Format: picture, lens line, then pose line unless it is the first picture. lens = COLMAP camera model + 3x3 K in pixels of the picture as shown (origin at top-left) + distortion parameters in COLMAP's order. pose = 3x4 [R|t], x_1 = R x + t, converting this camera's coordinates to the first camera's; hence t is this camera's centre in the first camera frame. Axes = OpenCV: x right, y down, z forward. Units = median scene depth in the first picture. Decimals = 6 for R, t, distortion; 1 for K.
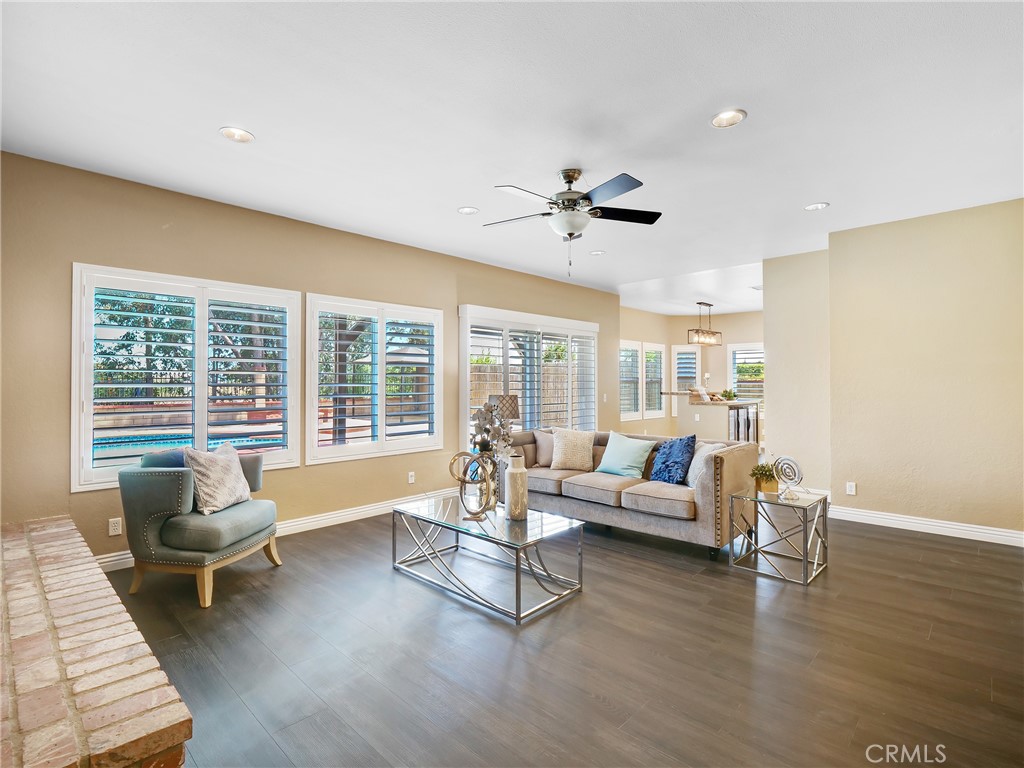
lens RADIAL K [[501.9, 0, 512.9], [0, 501.9, 383.4], [0, 0, 1]] dist [-0.013351, -0.000946]
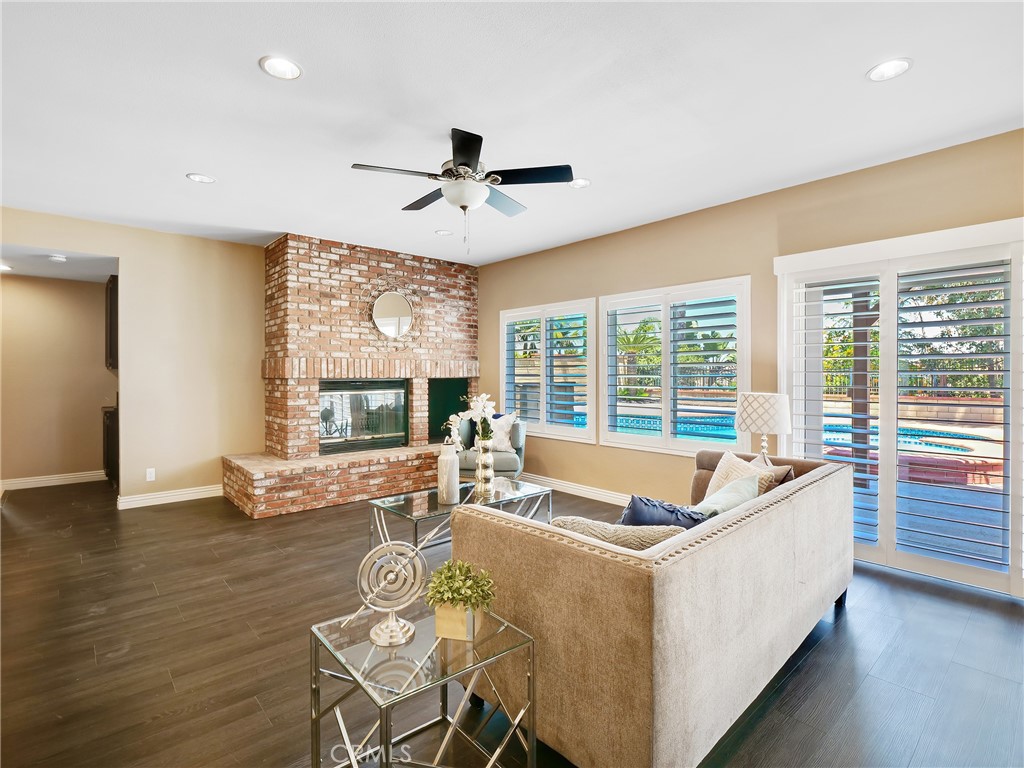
lens RADIAL K [[501.9, 0, 515.1], [0, 501.9, 377.6], [0, 0, 1]] dist [-0.013351, -0.000946]
pose [[-0.078280, 0.006511, -0.996910, 0.770292], [0.000699, 0.999979, 0.006476, -0.001787], [0.996931, -0.000190, -0.078282, 0.896776]]
